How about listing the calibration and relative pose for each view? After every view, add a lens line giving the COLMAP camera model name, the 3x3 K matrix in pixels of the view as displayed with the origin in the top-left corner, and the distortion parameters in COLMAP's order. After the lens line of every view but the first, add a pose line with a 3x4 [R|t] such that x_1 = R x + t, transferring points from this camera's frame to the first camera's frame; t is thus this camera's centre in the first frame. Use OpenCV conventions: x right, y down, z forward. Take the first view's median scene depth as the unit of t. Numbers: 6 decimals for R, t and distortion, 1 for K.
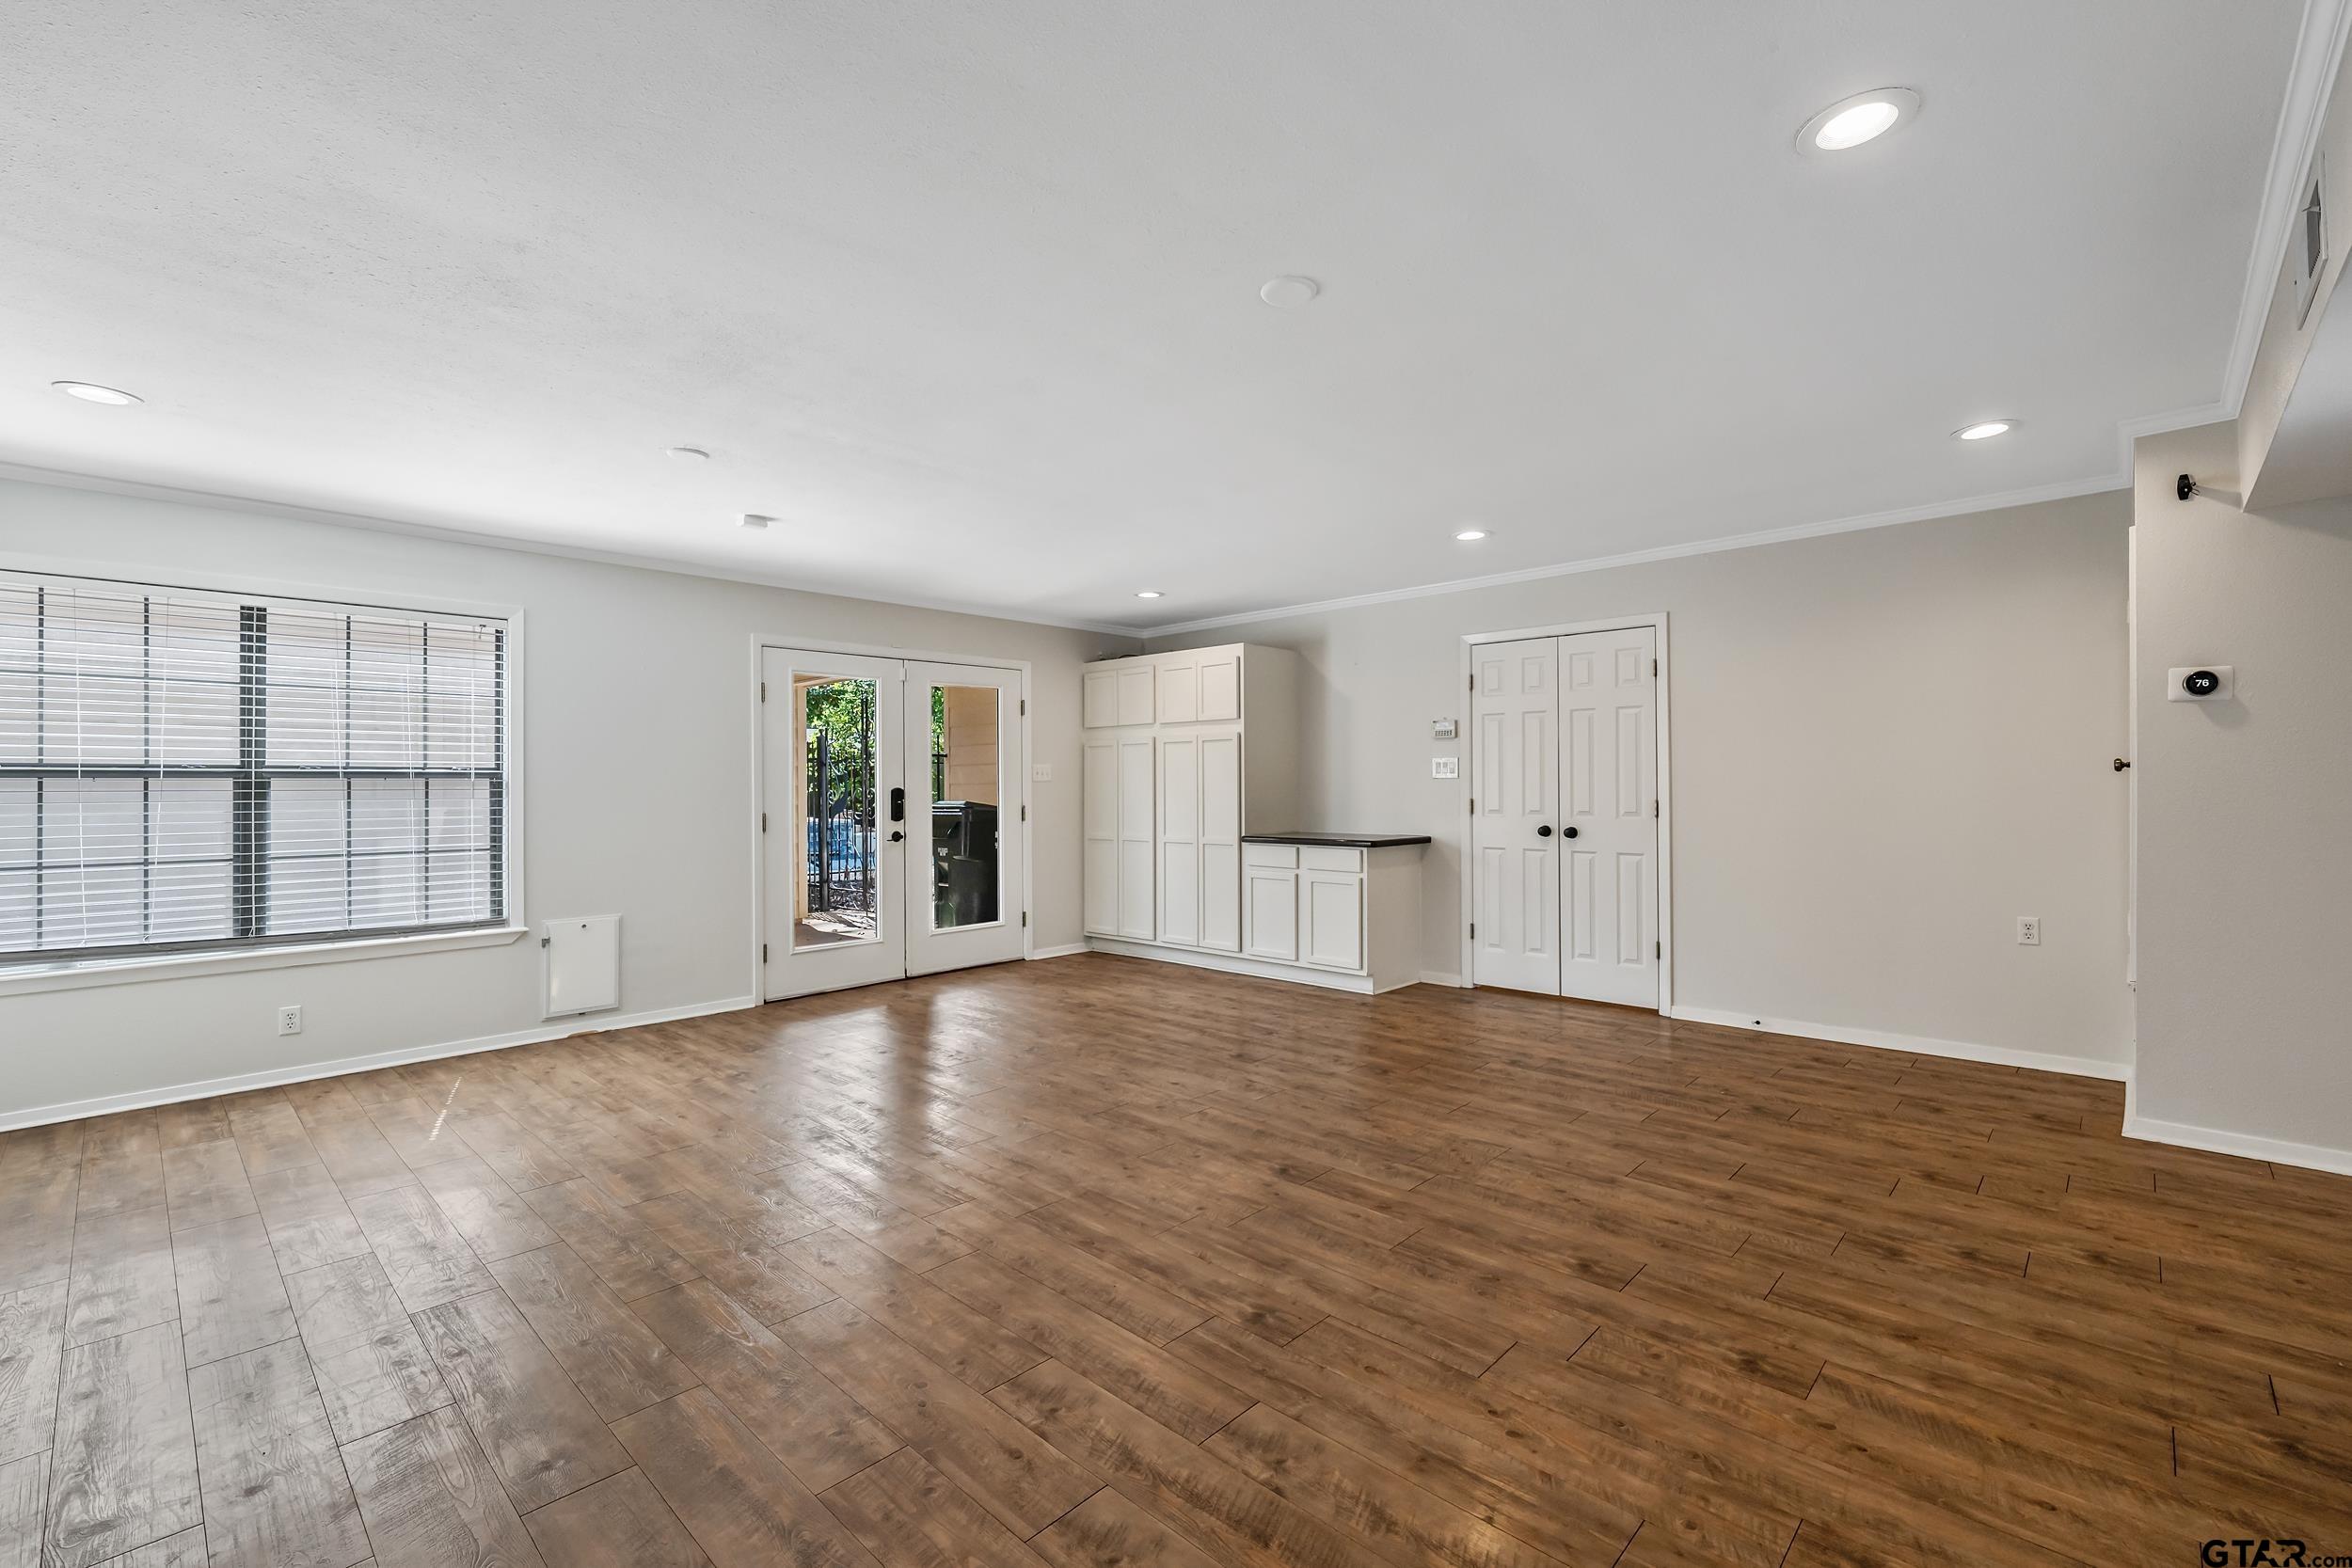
lens RADIAL K [[993.0, 0, 1182.1], [0, 993.0, 784.0], [0, 0, 1]] dist [-0.000014, 0.000238]
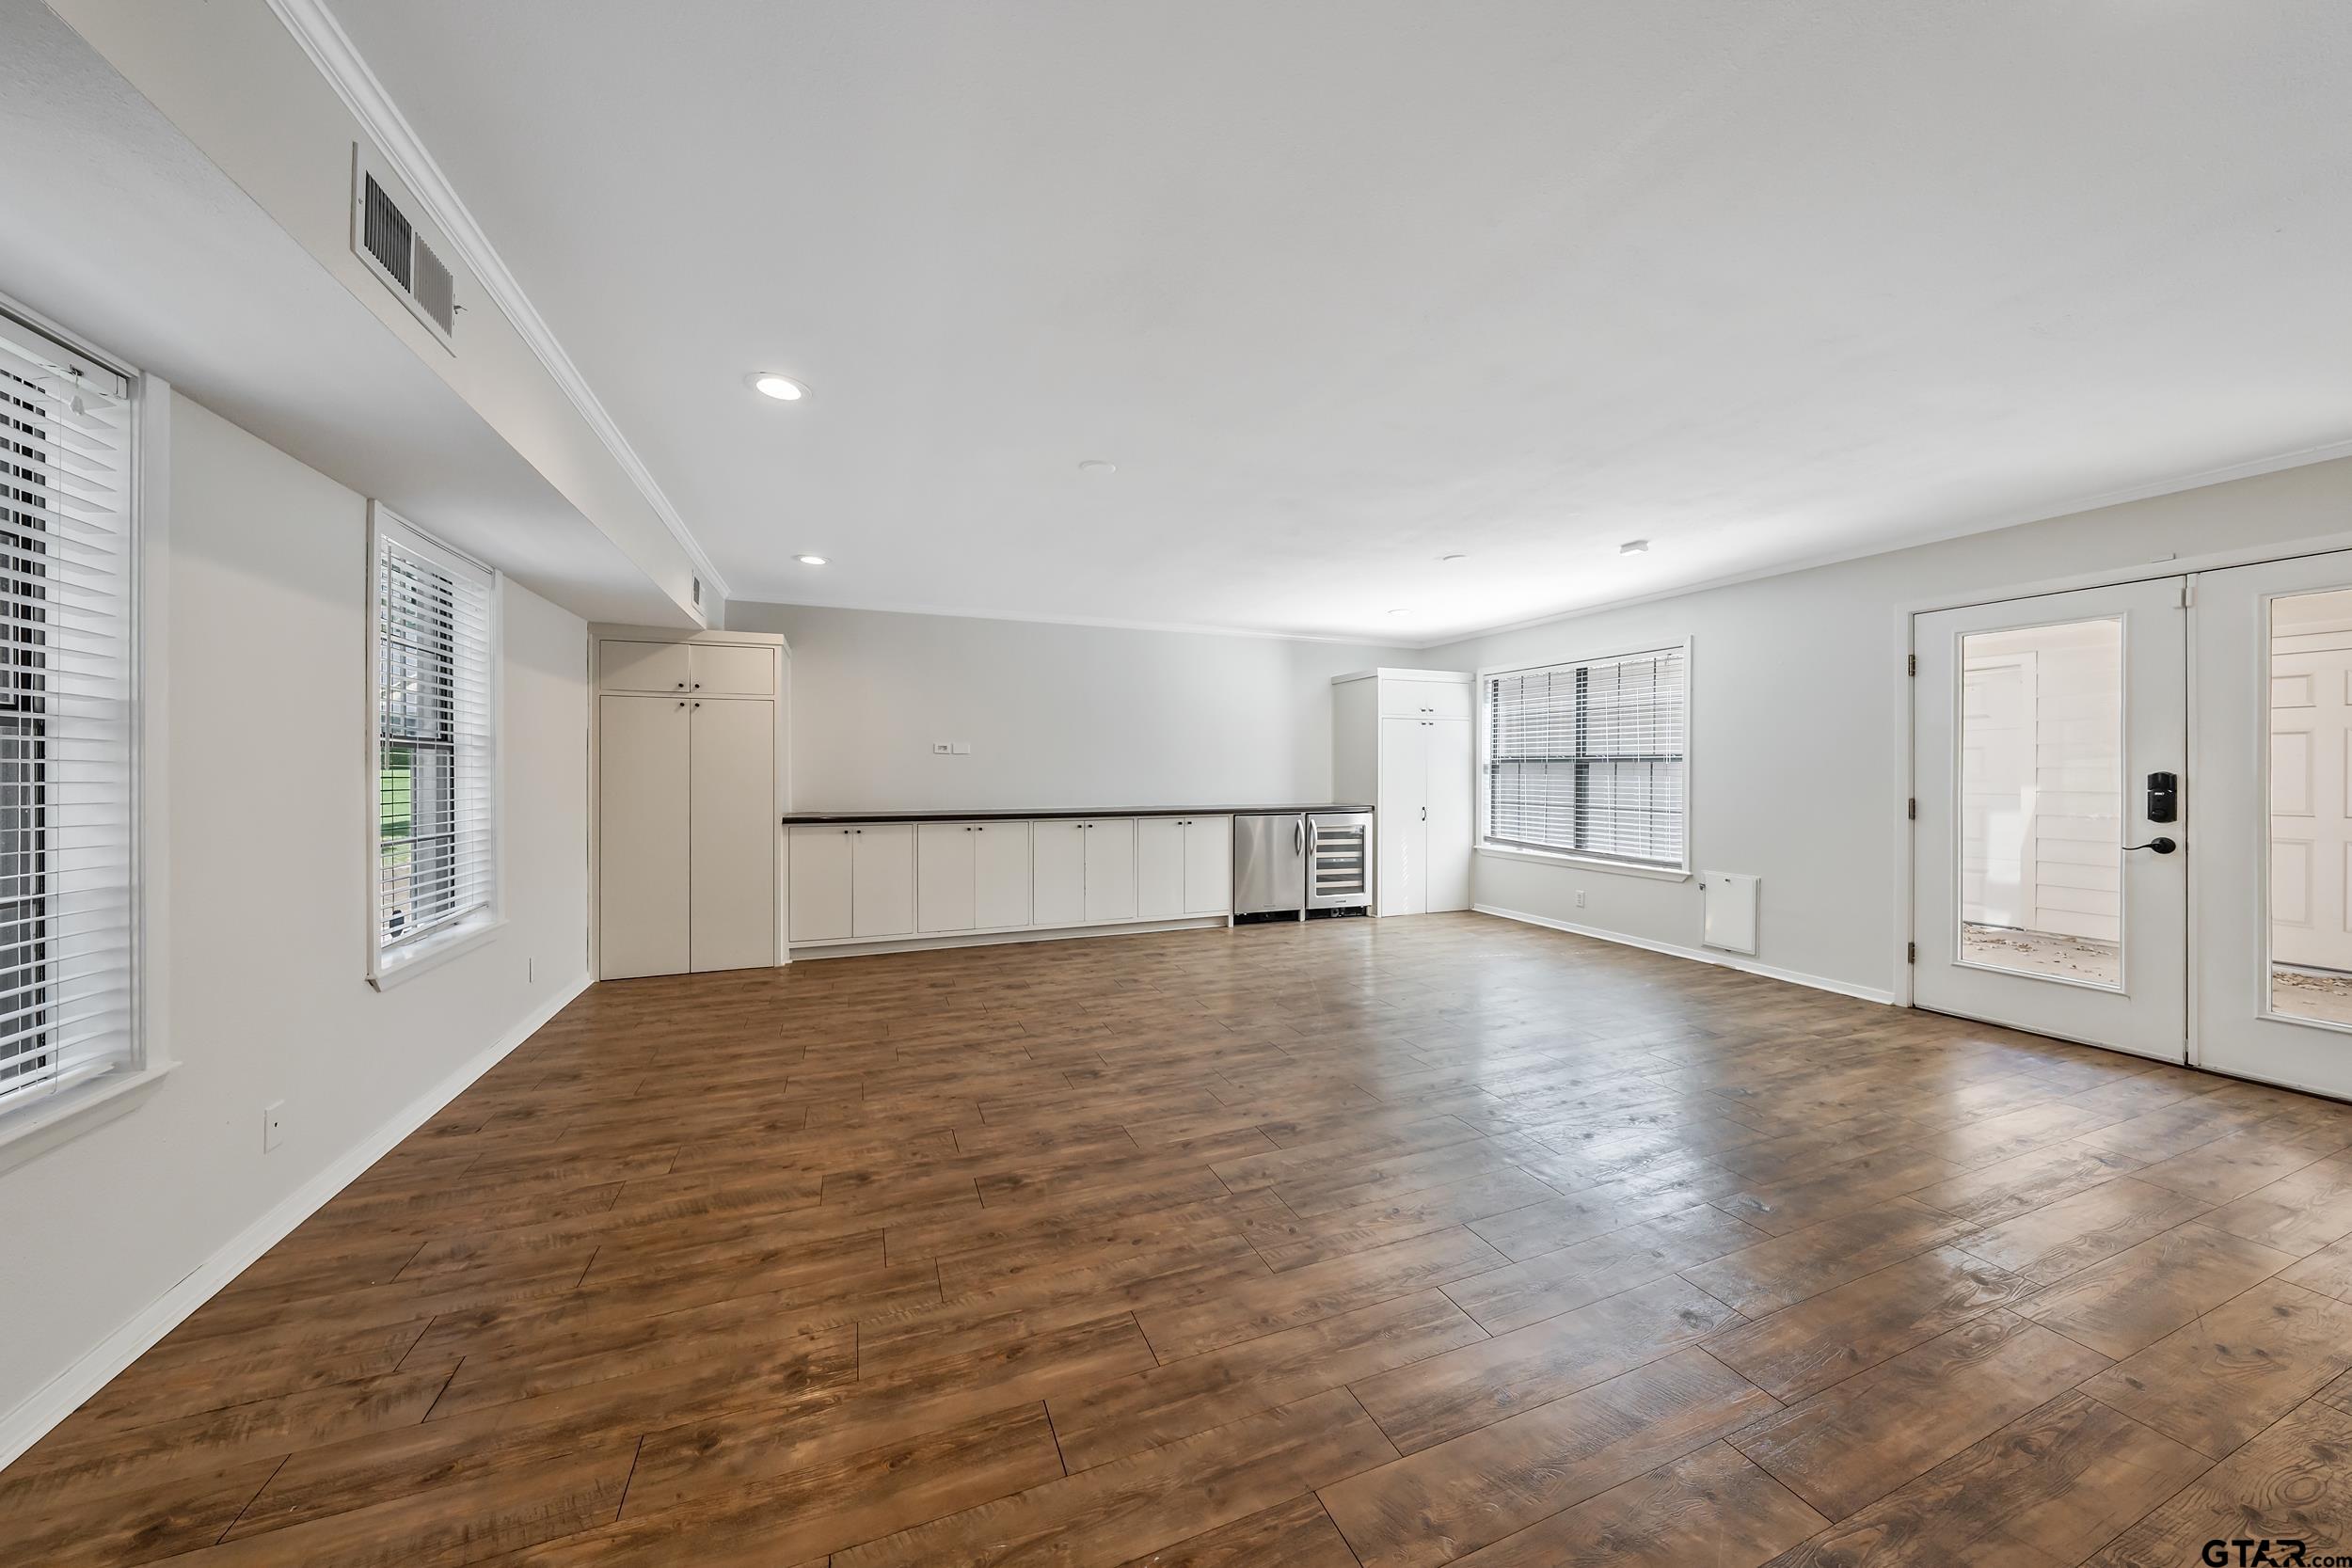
lens RADIAL K [[812.8, 0, 1180.4], [0, 812.8, 769.1], [0, 0, 1]] dist [-0.011564, -0.000305]
pose [[-0.413936, 0.006478, -0.910283, 1.177805], [0.001592, 0.999978, 0.006392, -0.007666], [0.910304, 0.001197, -0.413938, 1.553354]]
